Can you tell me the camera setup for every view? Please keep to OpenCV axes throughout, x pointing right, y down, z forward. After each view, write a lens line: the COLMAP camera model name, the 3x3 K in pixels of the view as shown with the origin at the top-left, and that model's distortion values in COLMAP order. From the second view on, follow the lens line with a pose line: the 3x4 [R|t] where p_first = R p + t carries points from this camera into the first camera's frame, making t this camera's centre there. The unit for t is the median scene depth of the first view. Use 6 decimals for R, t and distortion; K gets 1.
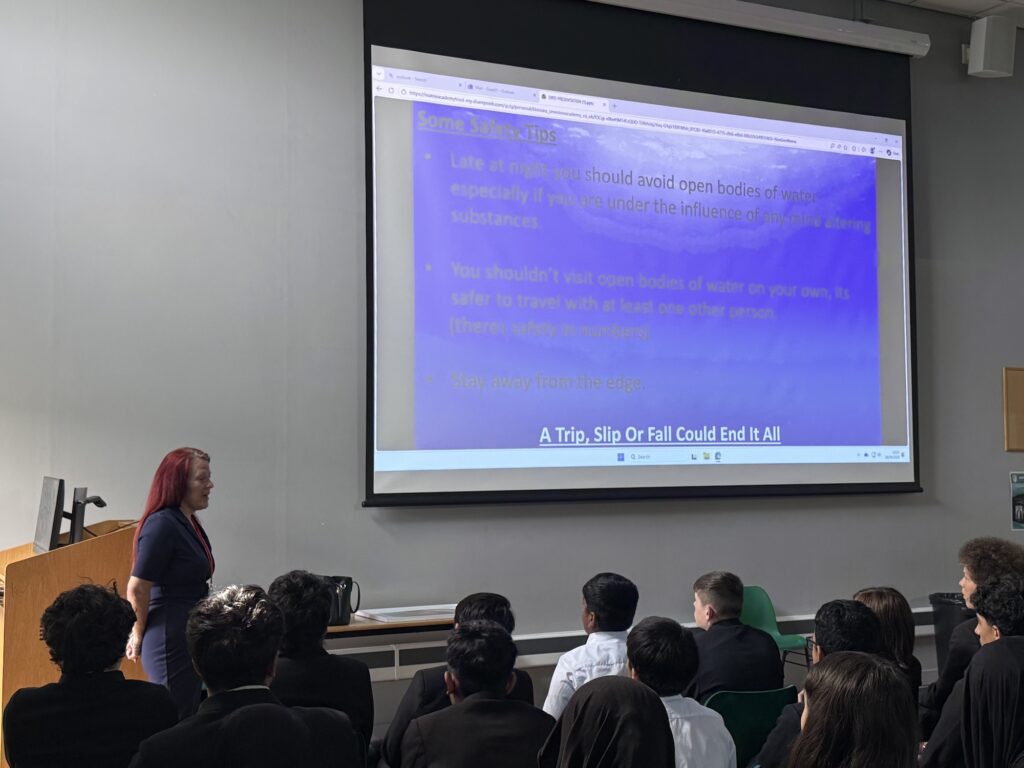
lens RADIAL K [[1363.5, 0, 502.3], [0, 1363.5, 368.7], [0, 0, 1]] dist [0.113323, 0.000000]
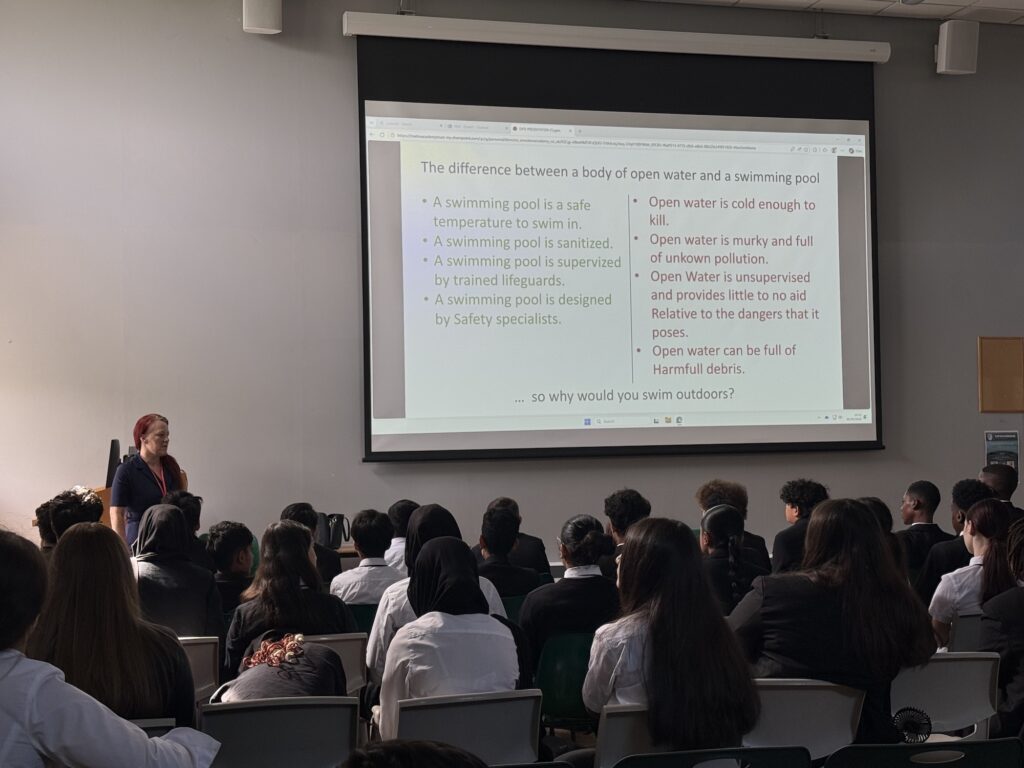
lens RADIAL K [[1525.0, 0, 507.9], [0, 1525.0, 381.7], [0, 0, 1]] dist [0.125827, 0.000000]
pose [[0.978841, -0.018428, -0.203791, 0.291197], [0.024673, 0.999299, 0.028147, -0.010805], [0.203129, -0.032579, 0.978610, -0.339385]]
